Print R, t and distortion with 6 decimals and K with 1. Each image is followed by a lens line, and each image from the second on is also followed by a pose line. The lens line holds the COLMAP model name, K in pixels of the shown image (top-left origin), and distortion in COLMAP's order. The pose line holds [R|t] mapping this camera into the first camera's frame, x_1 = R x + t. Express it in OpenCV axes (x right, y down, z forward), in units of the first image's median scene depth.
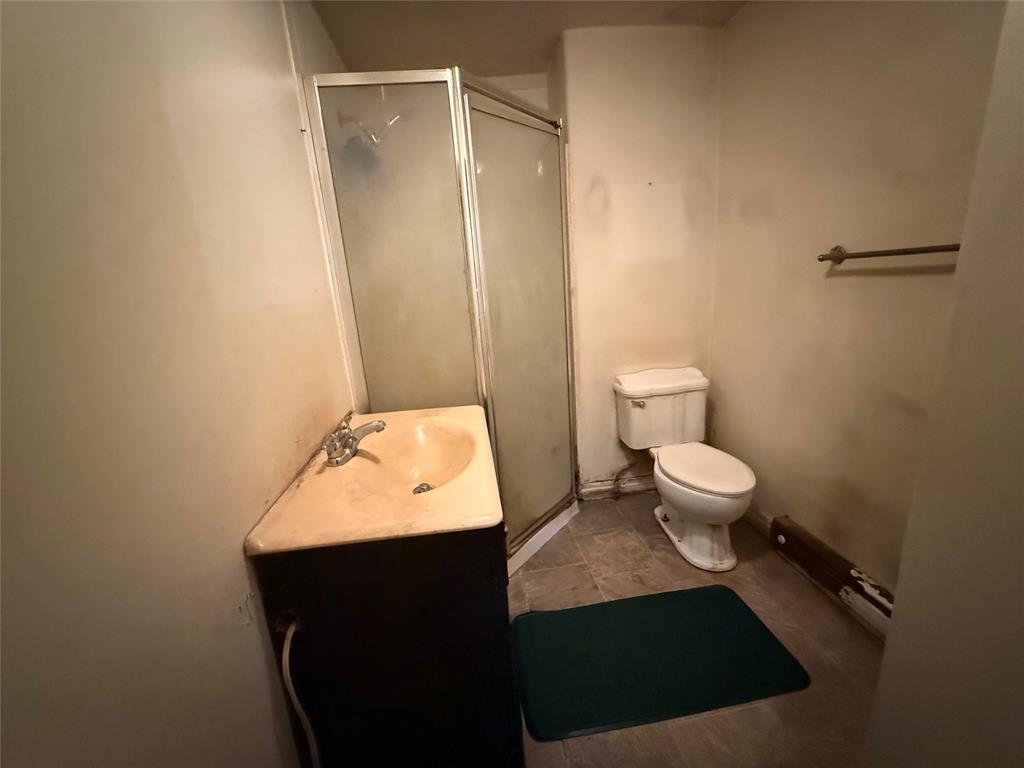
lens RADIAL K [[406.8, 0, 512.0], [0, 406.8, 384.0], [0, 0, 1]] dist [-0.000415, -0.000201]
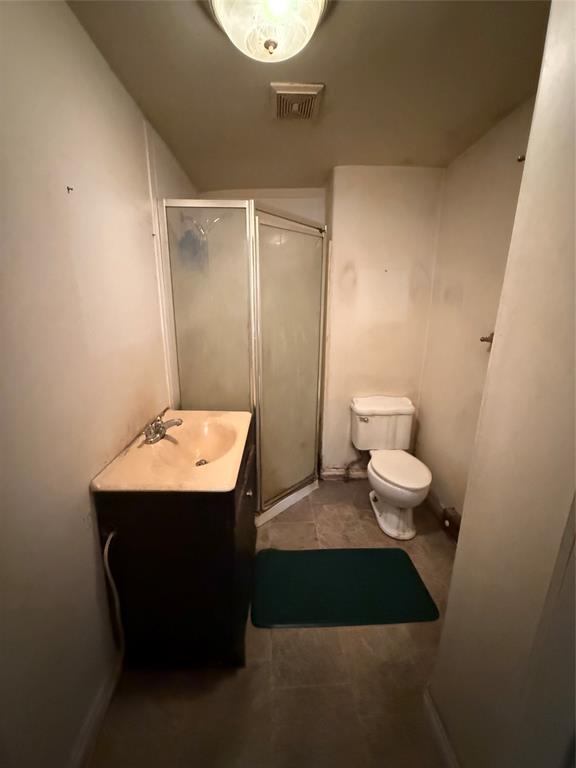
lens RADIAL K [[305.1, 0, 288.0], [0, 305.1, 384.0], [0, 0, 1]] dist [-0.000415, -0.000201]
pose [[0.993007, 0.100679, -0.061646, 0.111355], [-0.100609, 0.994917, 0.004248, -0.064077], [0.061760, 0.001984, 0.998089, -0.131317]]
